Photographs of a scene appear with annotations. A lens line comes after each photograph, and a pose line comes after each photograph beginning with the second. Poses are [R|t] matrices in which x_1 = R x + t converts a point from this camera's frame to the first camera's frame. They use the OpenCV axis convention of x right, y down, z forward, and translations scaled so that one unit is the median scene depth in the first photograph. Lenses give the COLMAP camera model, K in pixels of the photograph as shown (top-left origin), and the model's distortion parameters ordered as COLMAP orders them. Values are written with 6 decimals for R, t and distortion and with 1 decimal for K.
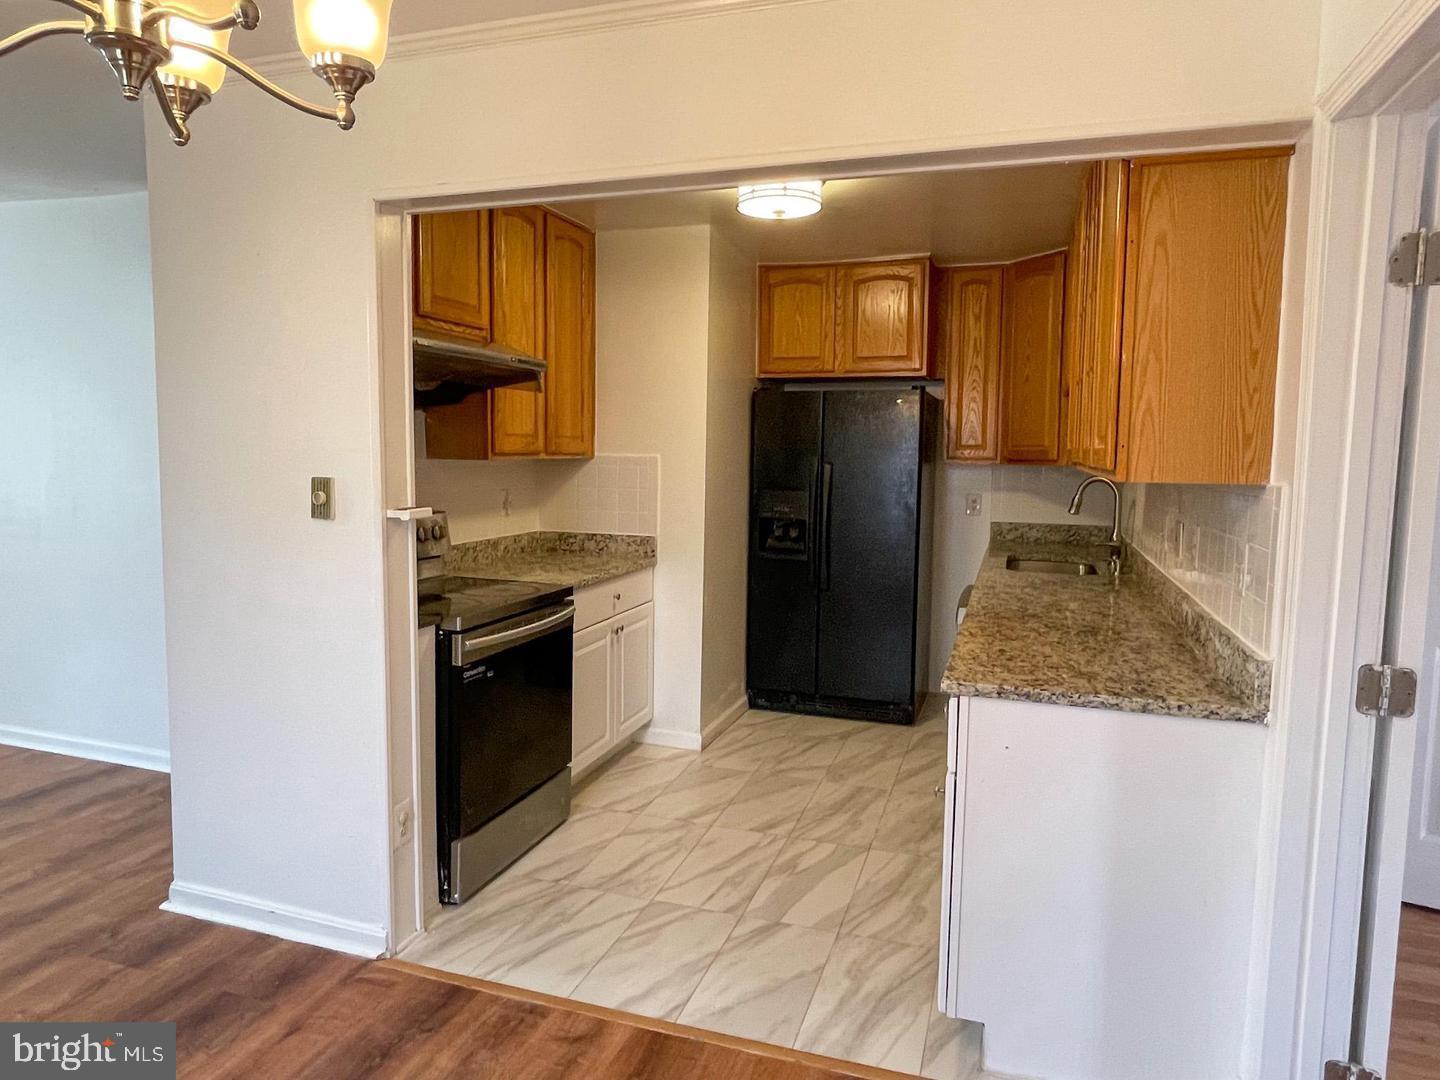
lens RADIAL K [[906.2, 0, 718.7], [0, 906.2, 532.7], [0, 0, 1]] dist [-0.006548, -0.003918]
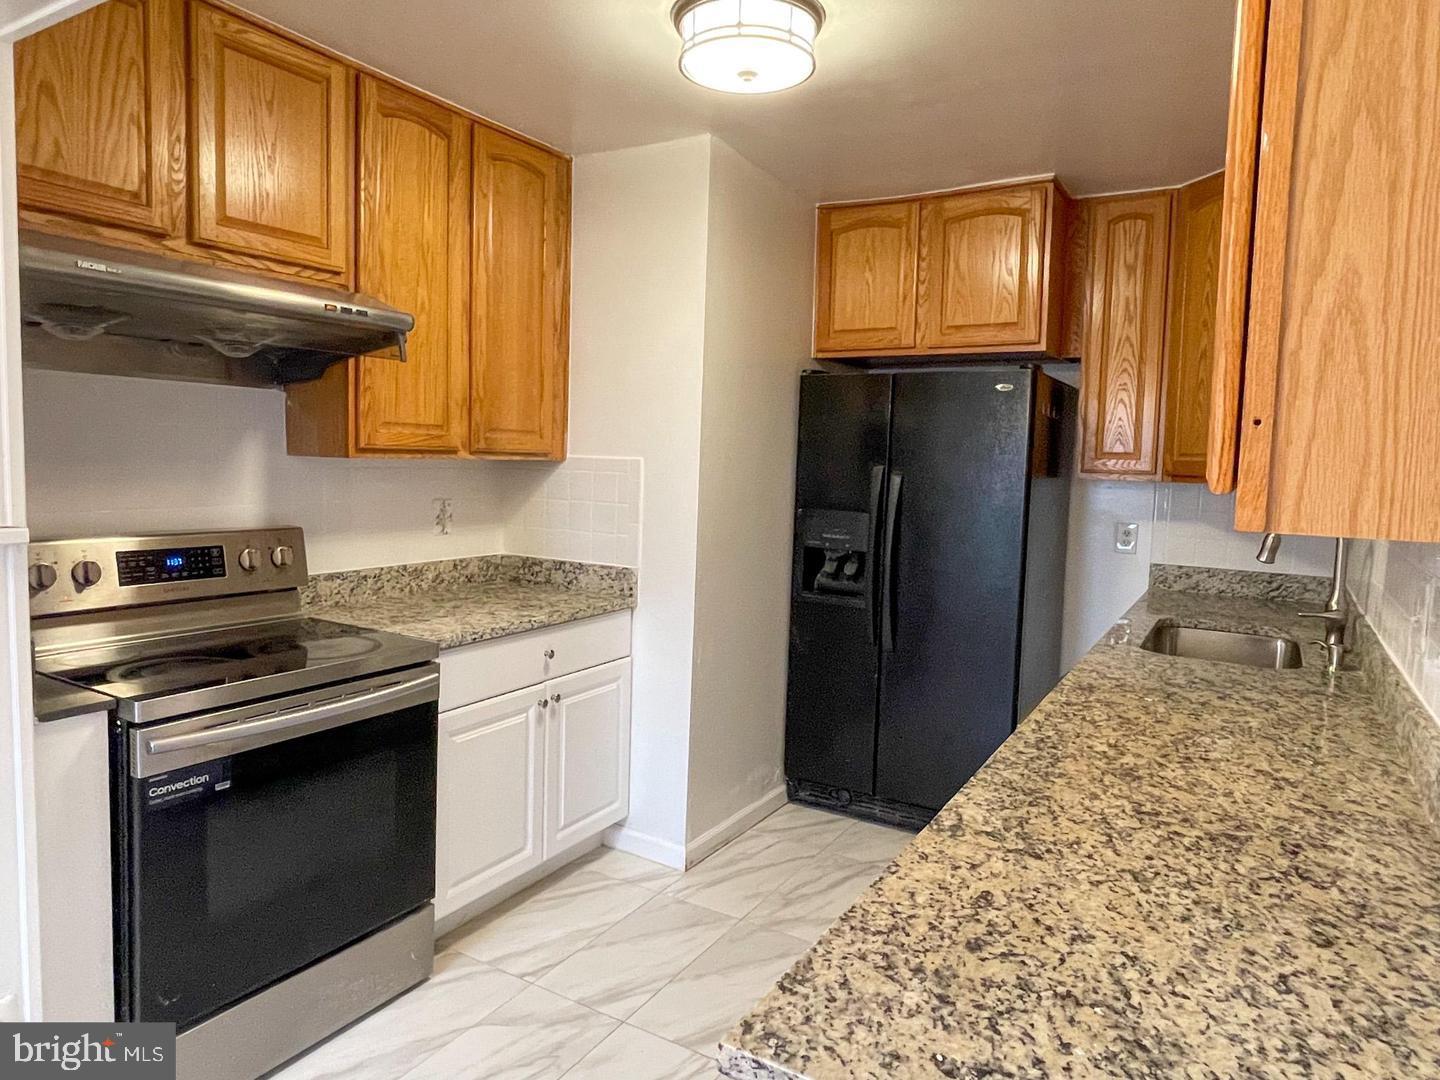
lens RADIAL K [[917.1, 0, 717.3], [0, 917.1, 529.9], [0, 0, 1]] dist [-0.005235, -0.003003]
pose [[0.977083, 0.033517, -0.210202, 0.149010], [-0.036822, 0.999252, -0.011827, -0.020928], [0.209648, 0.019296, 0.977586, 0.290636]]
